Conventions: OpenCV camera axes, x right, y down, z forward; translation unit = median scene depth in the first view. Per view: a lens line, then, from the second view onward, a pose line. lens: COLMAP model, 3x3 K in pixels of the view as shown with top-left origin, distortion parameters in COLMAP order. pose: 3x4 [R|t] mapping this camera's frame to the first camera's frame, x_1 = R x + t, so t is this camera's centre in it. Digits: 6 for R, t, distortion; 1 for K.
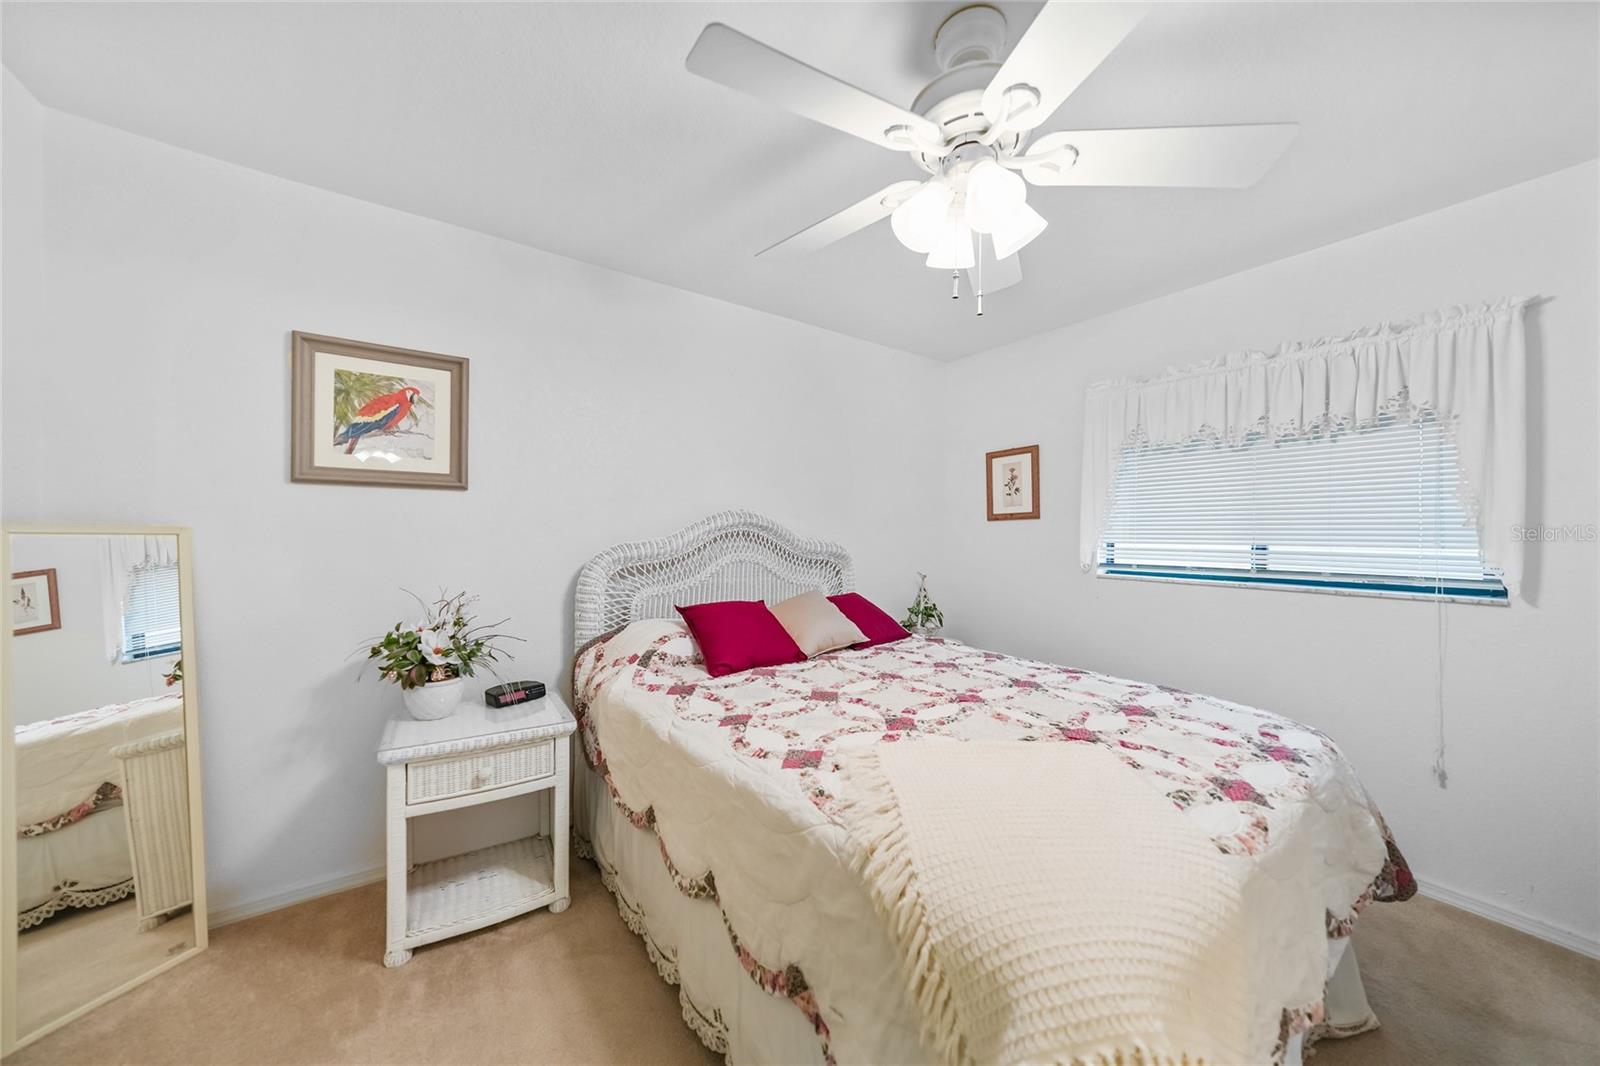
lens RADIAL K [[554.6, 0, 803.7], [0, 554.6, 530.6], [0, 0, 1]] dist [-0.012846, 0.007400]
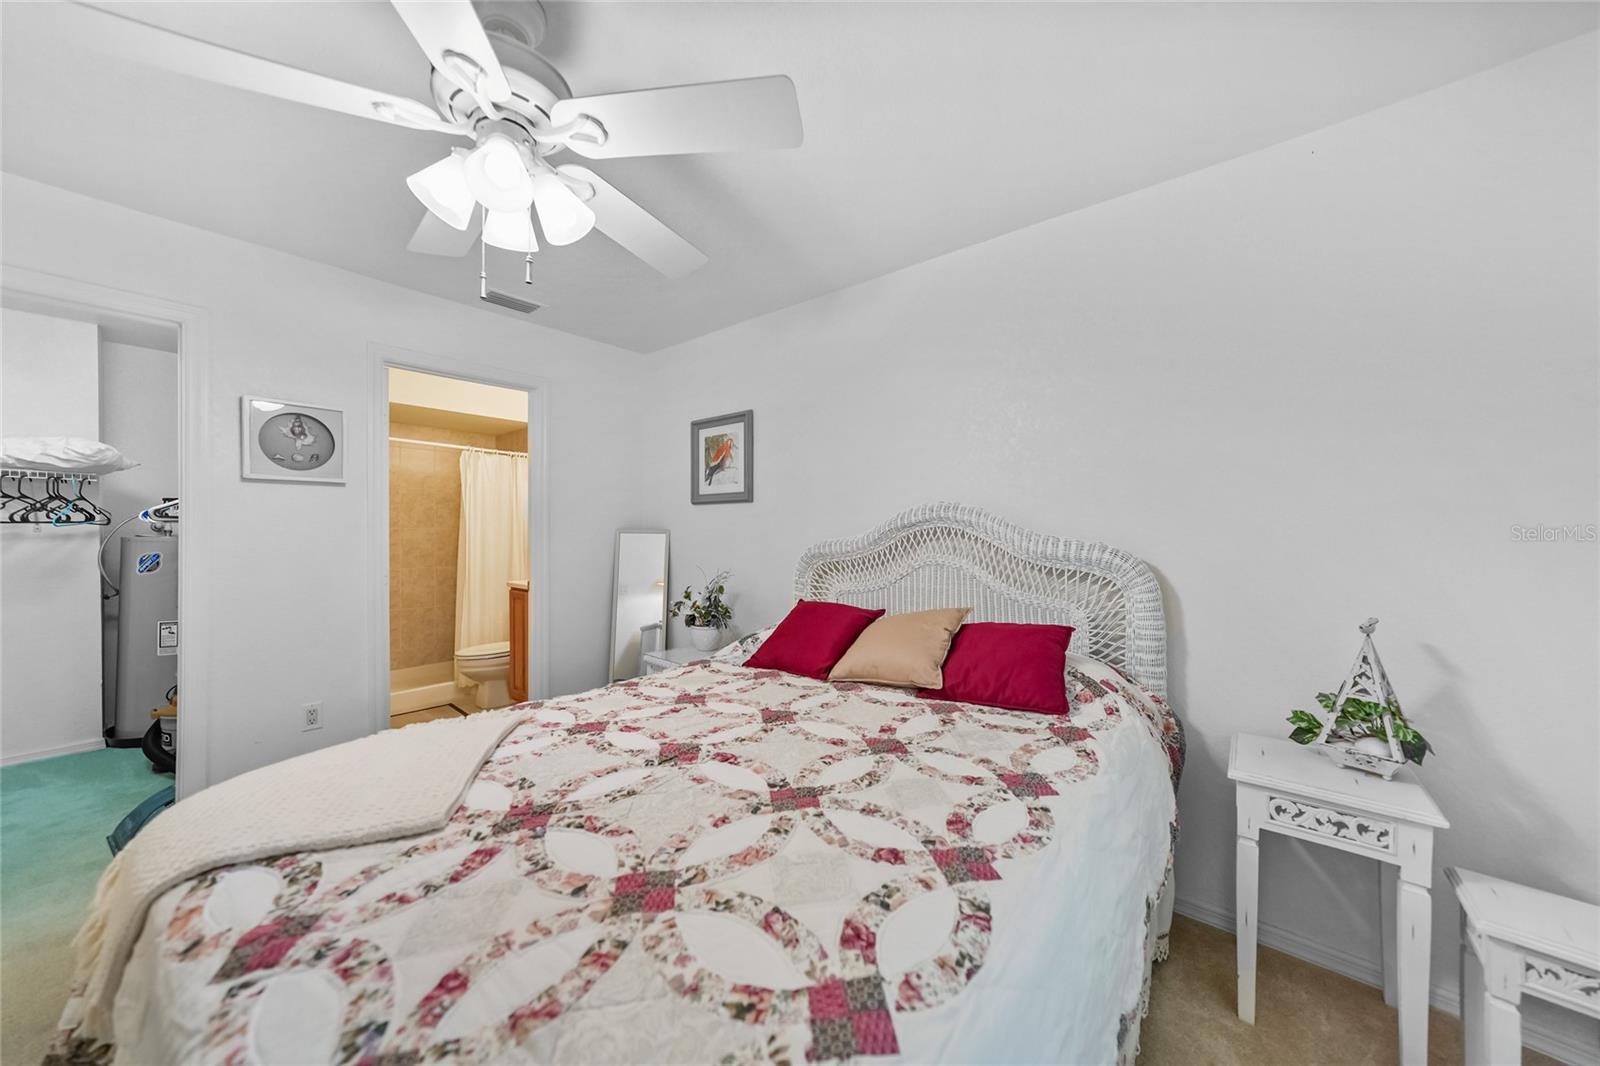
lens RADIAL K [[560.7, 0, 802.6], [0, 560.7, 535.3], [0, 0, 1]] dist [-0.014711, 0.007604]
pose [[0.262674, 0.000379, -0.964884, 0.917940], [0.008166, 0.999963, 0.002615, 0.010871], [0.964850, -0.008566, 0.262662, 0.834459]]
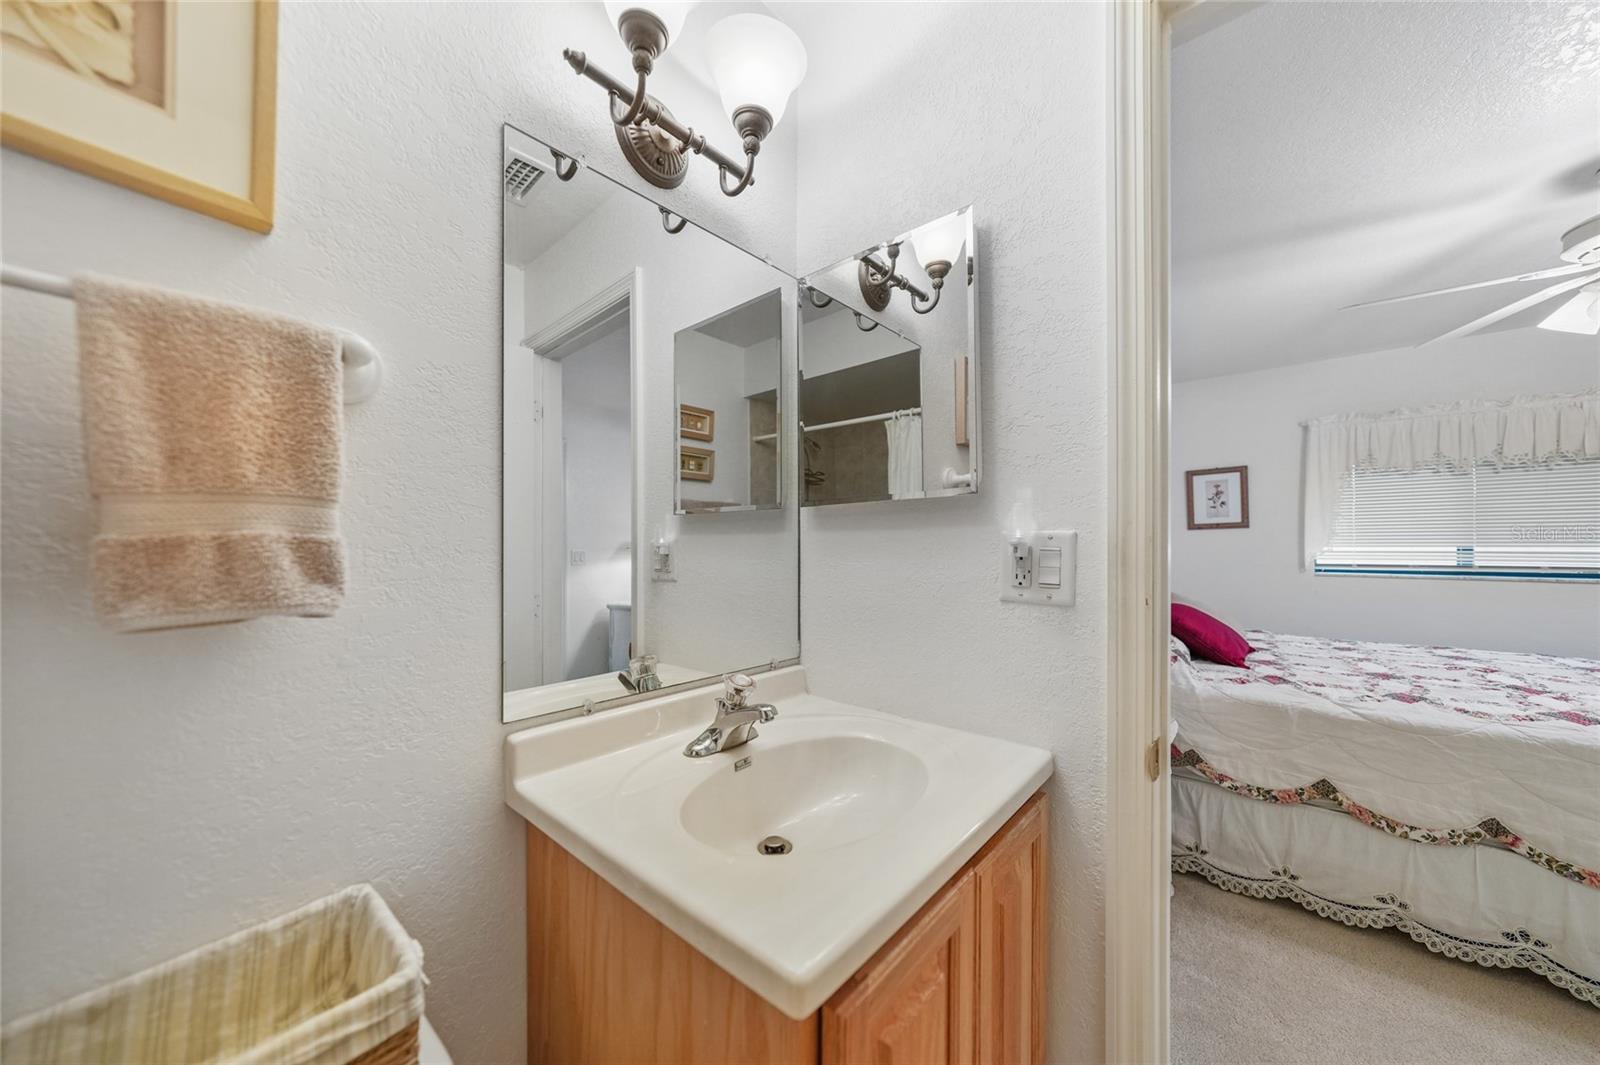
lens RADIAL K [[558.4, 0, 798.4], [0, 558.4, 544.7], [0, 0, 1]] dist [-0.017538, 0.008318]
pose [[0.972404, -0.012056, 0.232991, -1.321685], [0.010348, 0.999910, 0.008553, -0.009021], [-0.233073, -0.005906, 0.972441, 0.116860]]
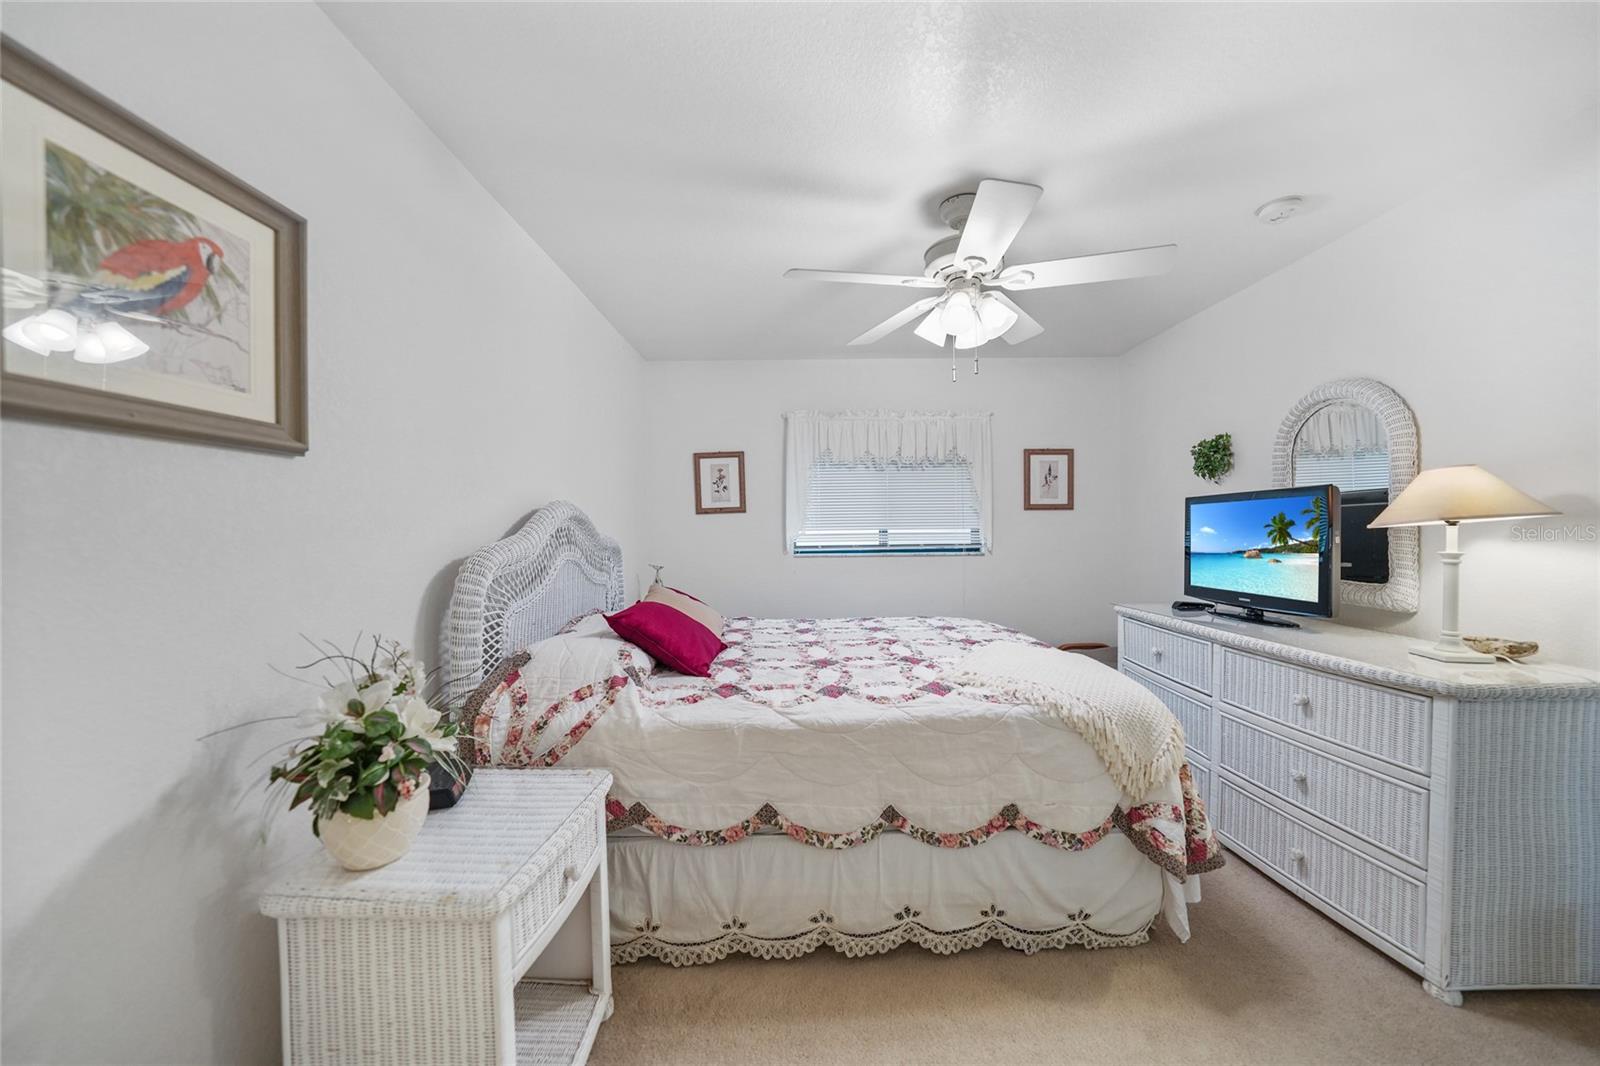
lens RADIAL K [[567.4, 0, 801.9], [0, 567.4, 529.5], [0, 0, 1]] dist [-0.035140, 0.007692]
pose [[0.576208, -0.019355, 0.817074, -0.865026], [0.012166, 0.999812, 0.015104, -0.002798], [-0.817213, 0.001238, 0.576335, 0.309323]]
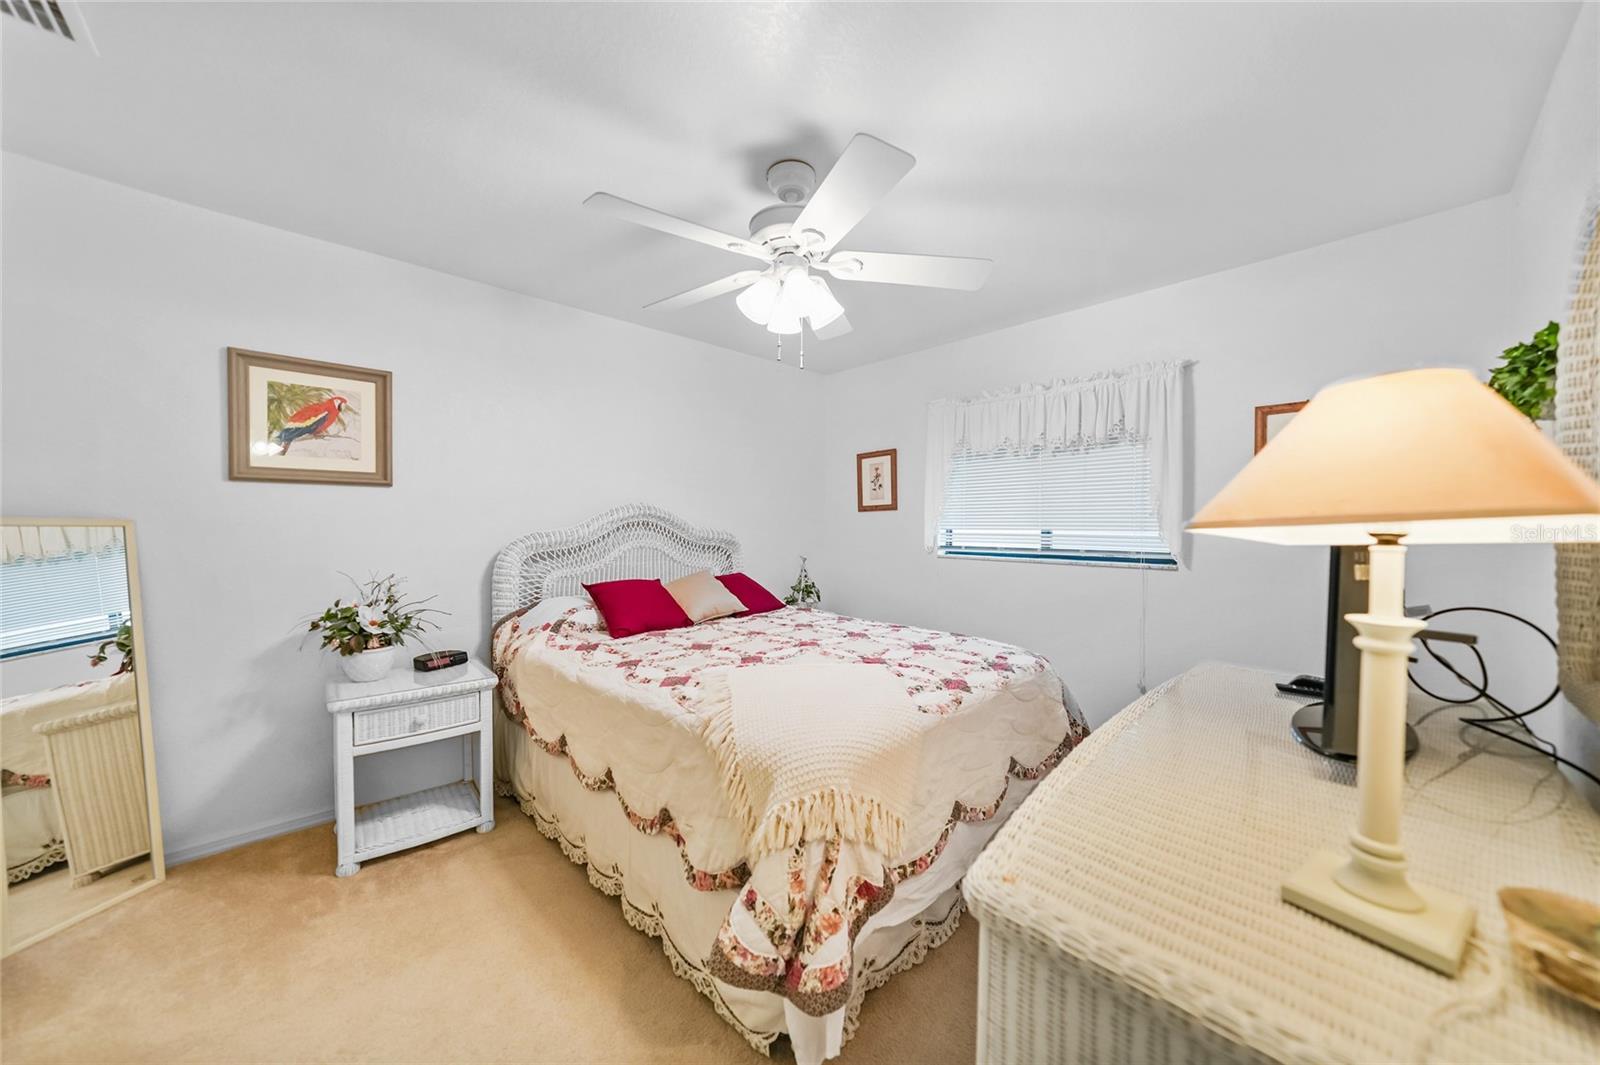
lens RADIAL K [[558.9, 0, 802.5], [0, 558.9, 528.4], [0, 0, 1]] dist [-0.012932, 0.007057]
pose [[0.989742, -0.006519, 0.142717, 0.078737], [0.004500, 0.999885, 0.014467, 0.000745], [-0.142794, -0.013677, 0.989658, -0.300302]]
